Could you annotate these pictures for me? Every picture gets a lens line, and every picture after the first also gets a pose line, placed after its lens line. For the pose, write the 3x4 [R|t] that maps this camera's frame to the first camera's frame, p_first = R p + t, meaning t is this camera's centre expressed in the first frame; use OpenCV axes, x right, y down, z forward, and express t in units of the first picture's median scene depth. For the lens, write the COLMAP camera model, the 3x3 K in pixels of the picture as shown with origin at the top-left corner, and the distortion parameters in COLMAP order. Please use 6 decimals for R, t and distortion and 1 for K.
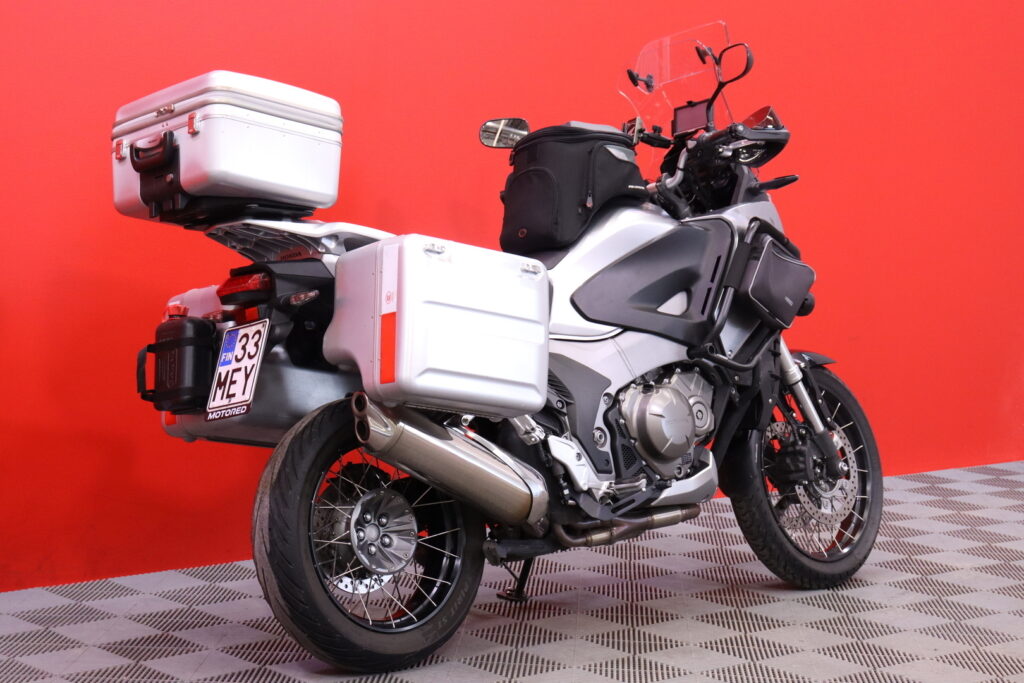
lens RADIAL K [[2185.7, 0, 512.0], [0, 2185.7, 341.5], [0, 0, 1]] dist [0.269879, -0.022589]
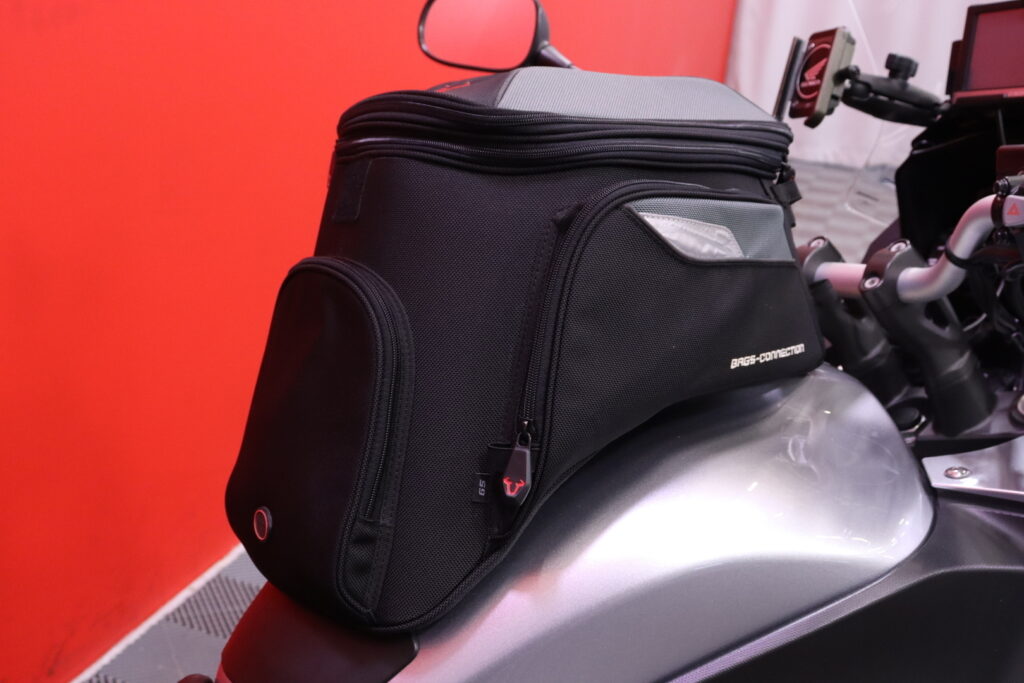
lens RADIAL K [[1295.6, 0, 512.0], [0, 1295.6, 341.5], [0, 0, 1]] dist [0.015842, 0.053557]
pose [[0.971291, 0.123047, -0.203598, 0.059838], [-0.075540, 0.971075, 0.226510, -0.105916], [0.225581, -0.204628, 0.952492, 0.876249]]
